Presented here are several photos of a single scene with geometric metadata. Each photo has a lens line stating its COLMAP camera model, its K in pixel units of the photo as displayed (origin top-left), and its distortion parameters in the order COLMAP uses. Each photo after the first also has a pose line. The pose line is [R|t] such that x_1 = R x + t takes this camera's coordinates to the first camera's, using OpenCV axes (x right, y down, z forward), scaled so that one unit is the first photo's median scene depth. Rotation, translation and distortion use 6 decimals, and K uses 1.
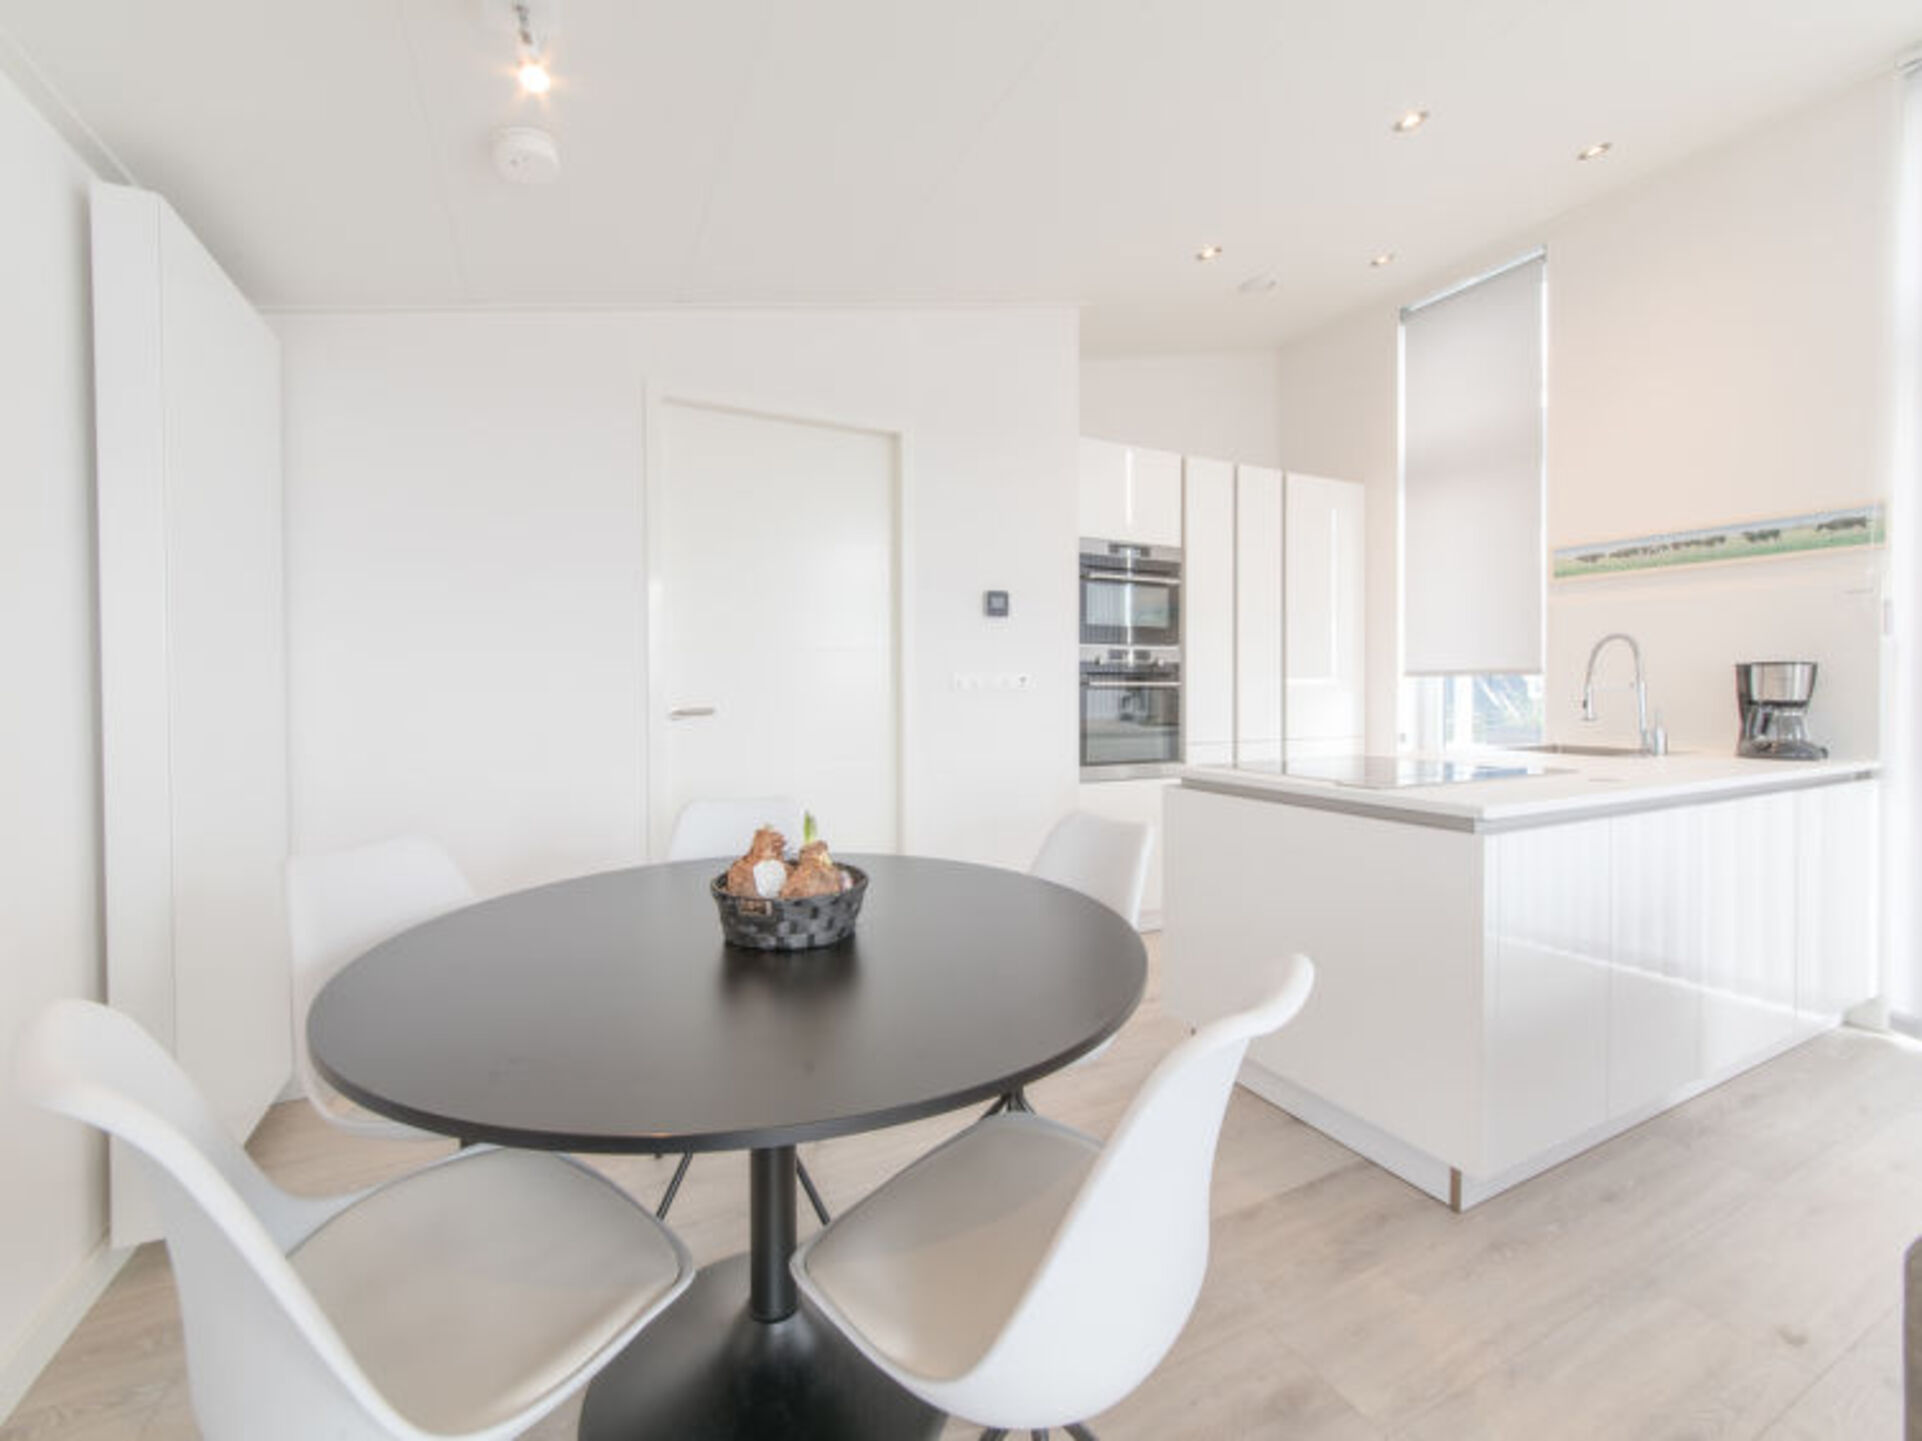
lens RADIAL K [[826.2, 0, 963.7], [0, 826.2, 706.9], [0, 0, 1]] dist [-0.000531, 0.000246]
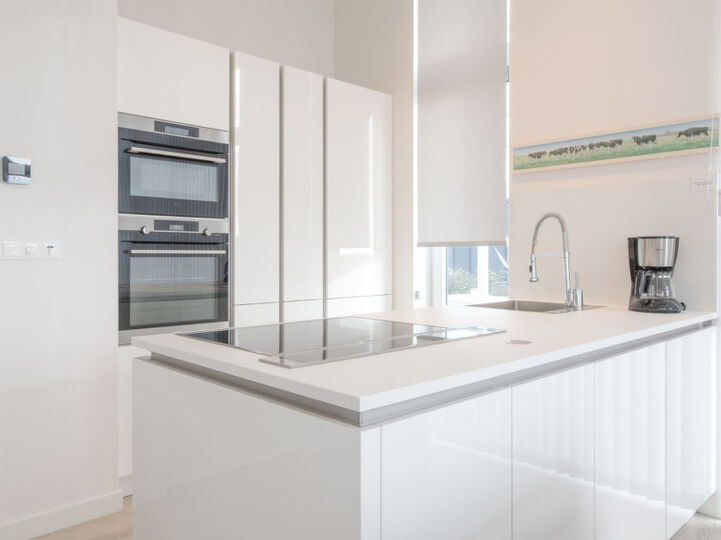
lens RADIAL K [[562.5, 0, 360.5], [0, 562.5, 270.0], [0, 0, 1]] dist [0.003404, -0.009865]
pose [[0.957389, -0.005856, 0.288743, 0.265122], [0.005263, 0.999982, 0.002832, -0.005917], [-0.288754, -0.001191, 0.957402, 0.264357]]
